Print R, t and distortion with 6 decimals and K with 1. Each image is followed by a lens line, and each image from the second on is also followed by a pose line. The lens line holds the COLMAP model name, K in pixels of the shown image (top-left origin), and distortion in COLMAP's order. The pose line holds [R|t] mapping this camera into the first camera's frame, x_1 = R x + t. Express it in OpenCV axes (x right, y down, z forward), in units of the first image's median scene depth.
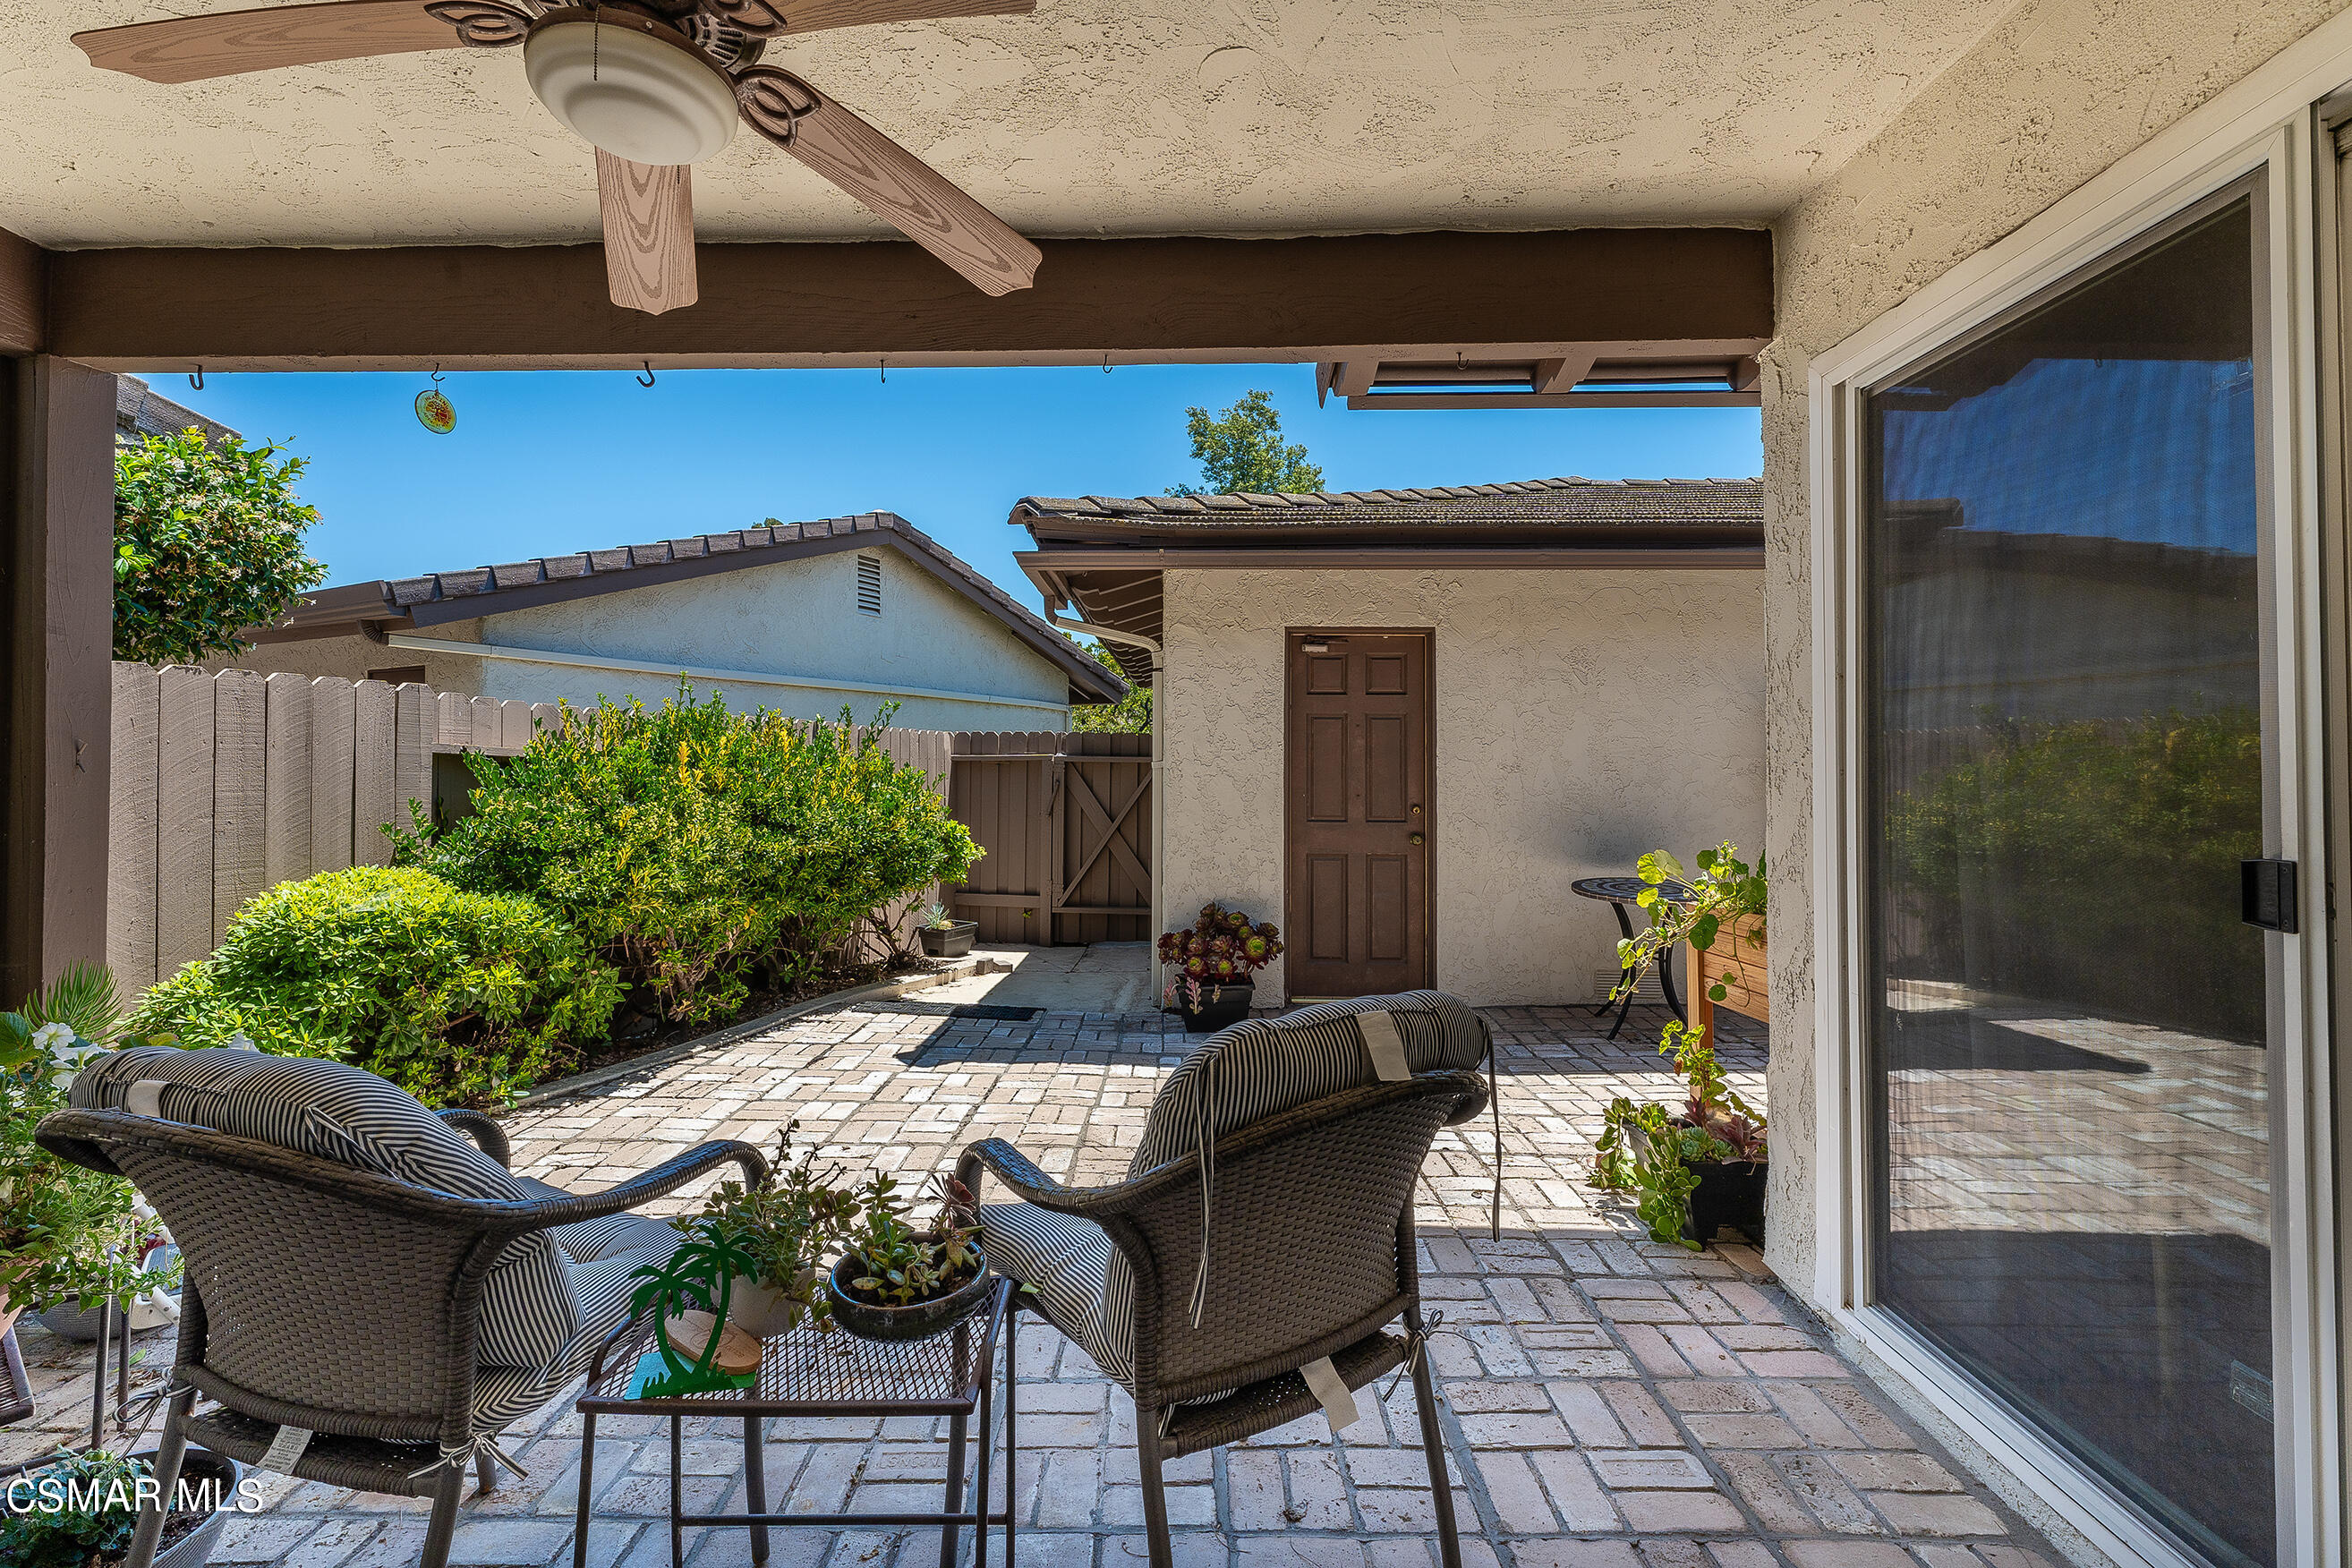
lens RADIAL K [[1024.7, 0, 1167.7], [0, 1024.7, 743.3], [0, 0, 1]] dist [-0.001222, -0.000301]
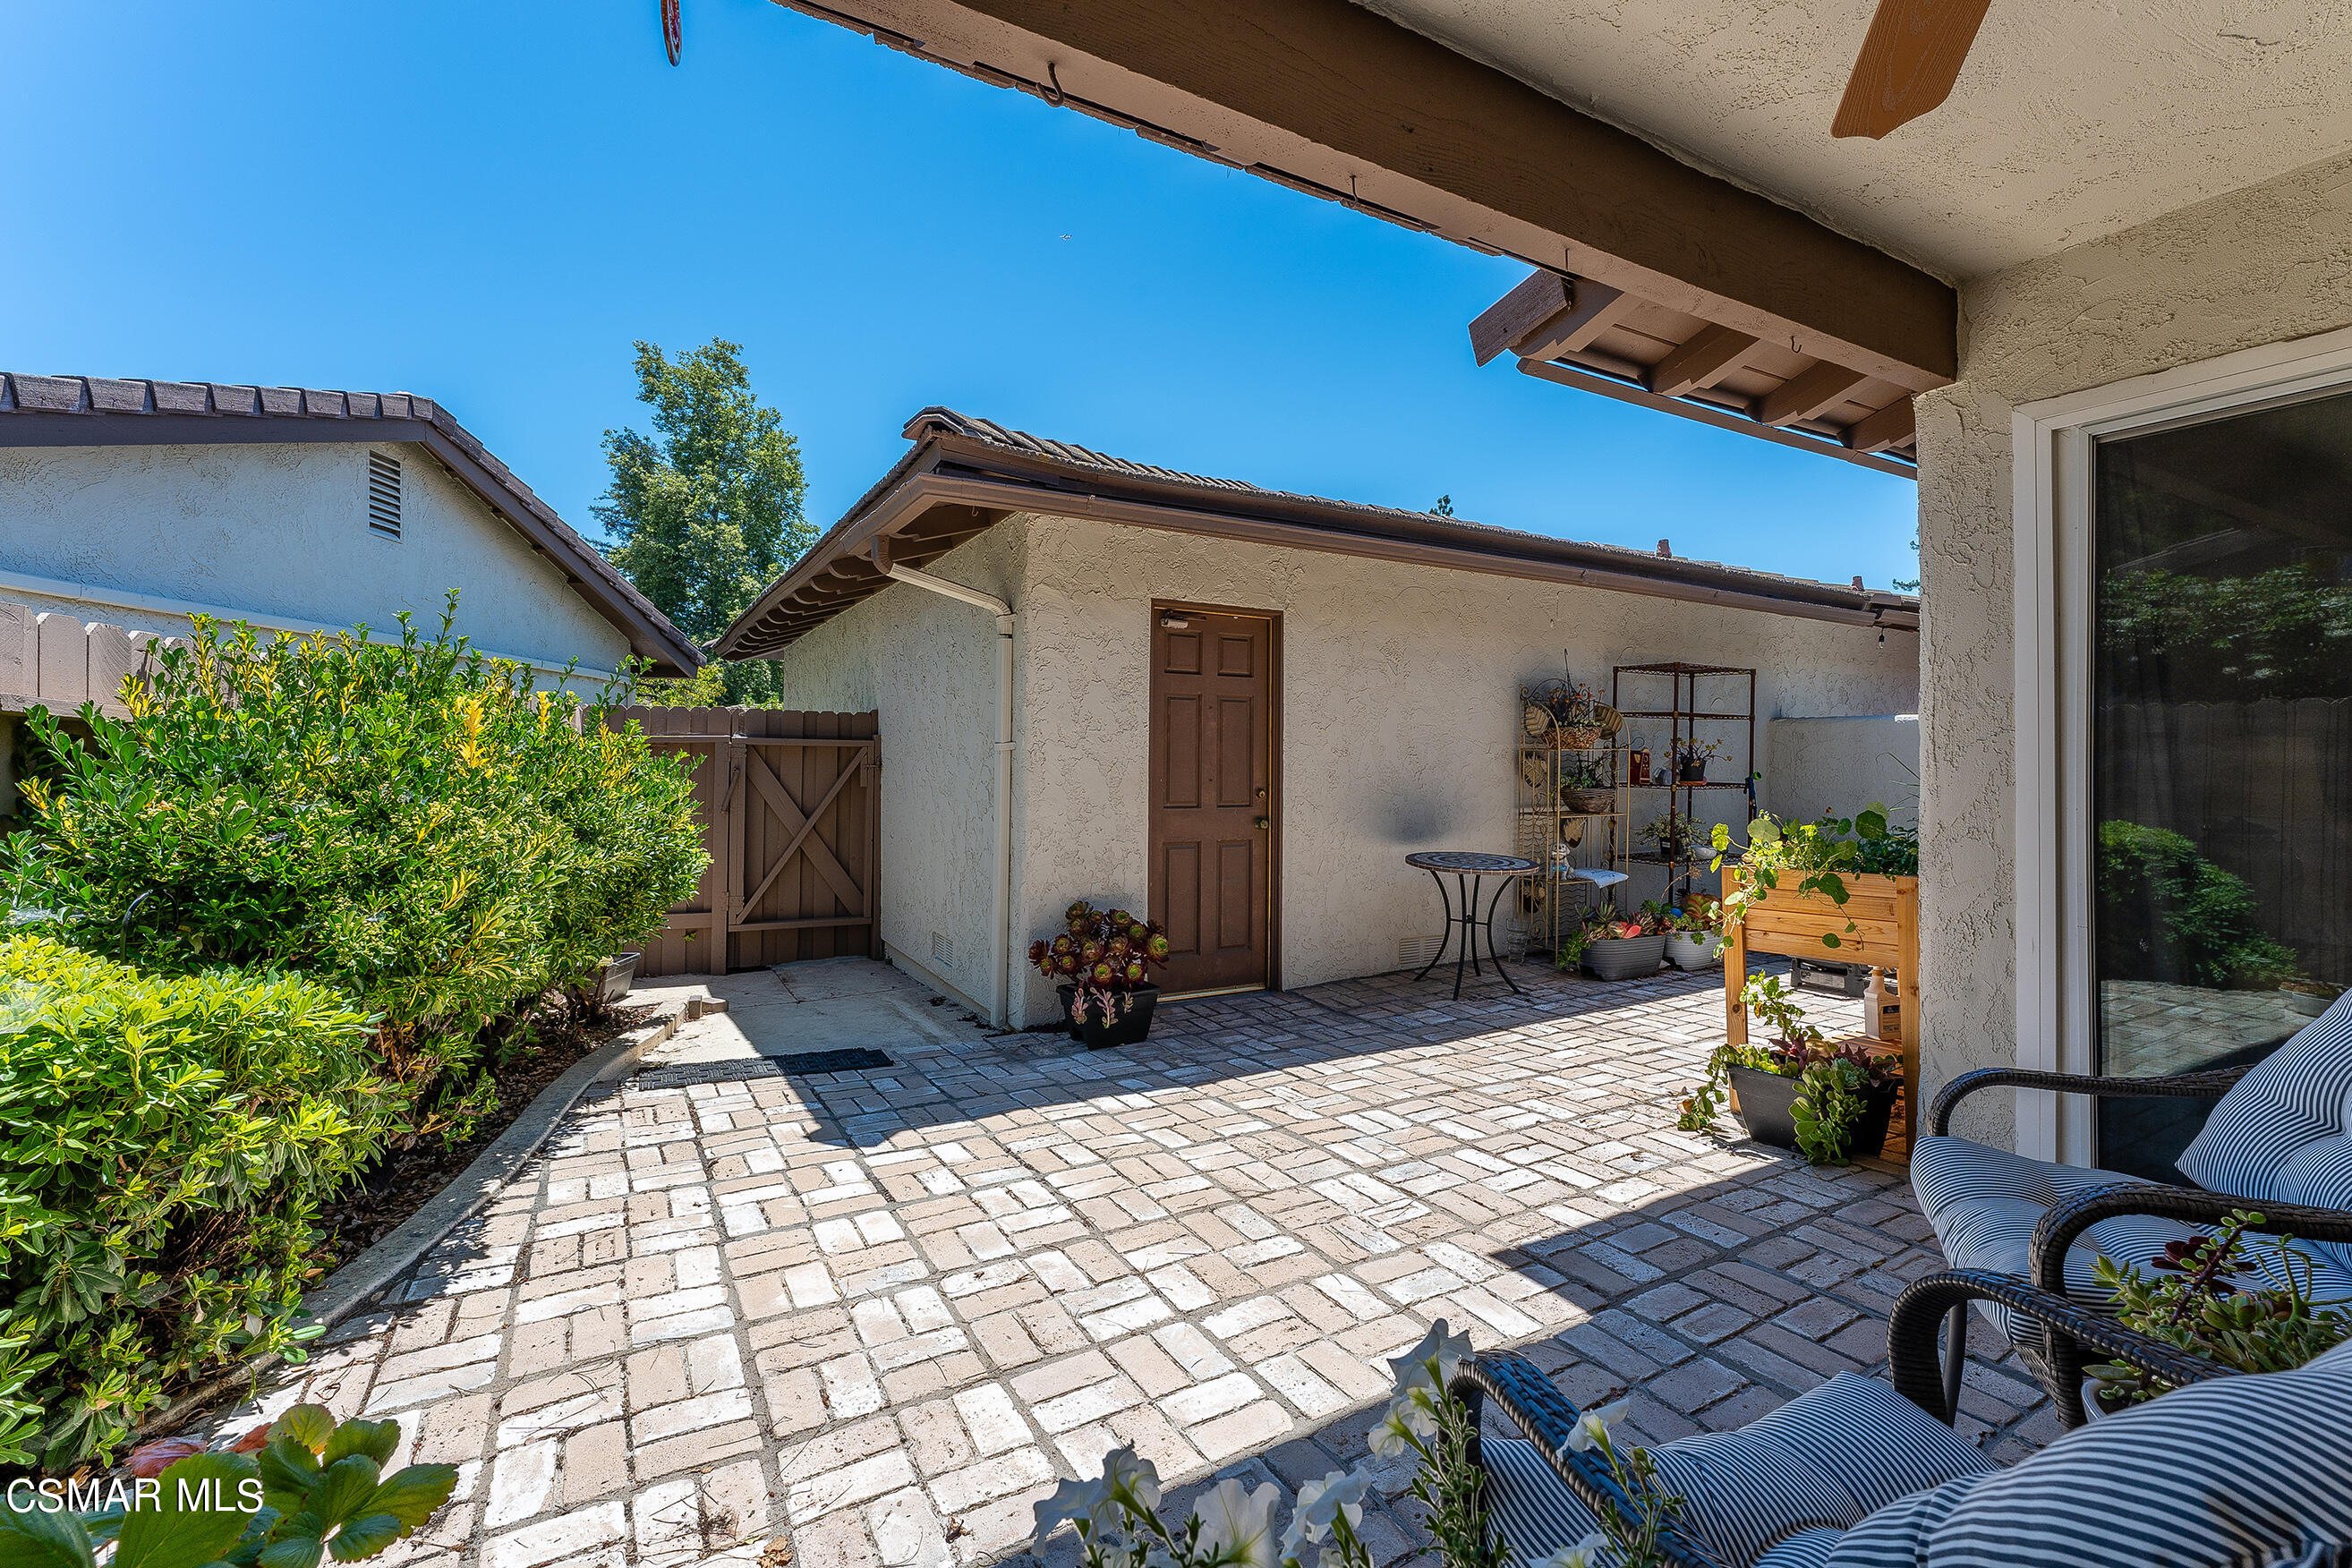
lens RADIAL K [[1024.7, 0, 1167.7], [0, 1024.7, 743.3], [0, 0, 1]] dist [-0.001222, -0.000301]
pose [[0.856135, 0.009366, 0.516667, -0.349680], [-0.013489, 0.999900, 0.004226, 0.013088], [-0.516576, -0.010587, 0.856176, 0.199260]]
